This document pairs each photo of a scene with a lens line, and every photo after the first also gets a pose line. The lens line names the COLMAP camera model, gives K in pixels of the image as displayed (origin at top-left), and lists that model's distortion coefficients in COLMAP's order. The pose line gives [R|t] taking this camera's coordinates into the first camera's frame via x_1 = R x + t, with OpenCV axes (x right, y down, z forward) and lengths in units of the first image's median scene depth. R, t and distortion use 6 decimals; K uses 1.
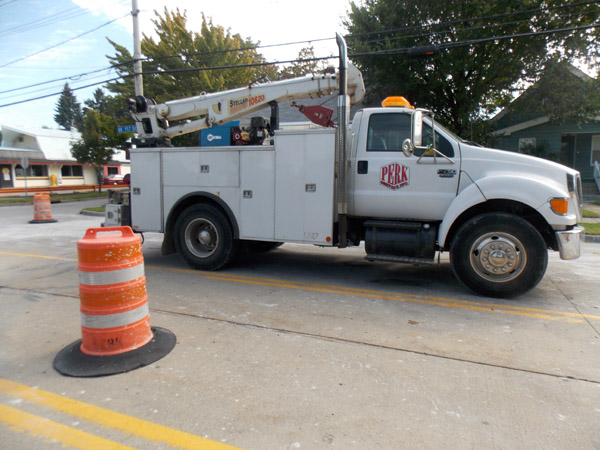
lens RADIAL K [[402.7, 0, 300.0], [0, 402.7, 225.0], [0, 0, 1]] dist [0.010320, 0.000288]
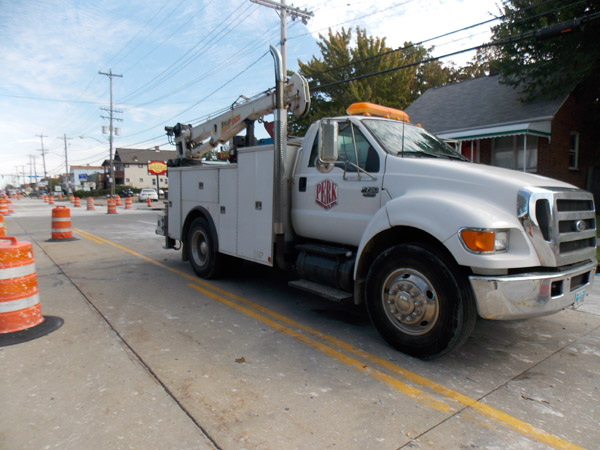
lens RADIAL K [[402.7, 0, 300.0], [0, 402.7, 225.0], [0, 0, 1]] dist [0.010320, 0.000288]
pose [[0.869648, 0.043286, -0.491771, 0.680260], [-0.053134, 0.998569, -0.006066, -0.050117], [0.490805, 0.031405, 0.870703, 0.224990]]
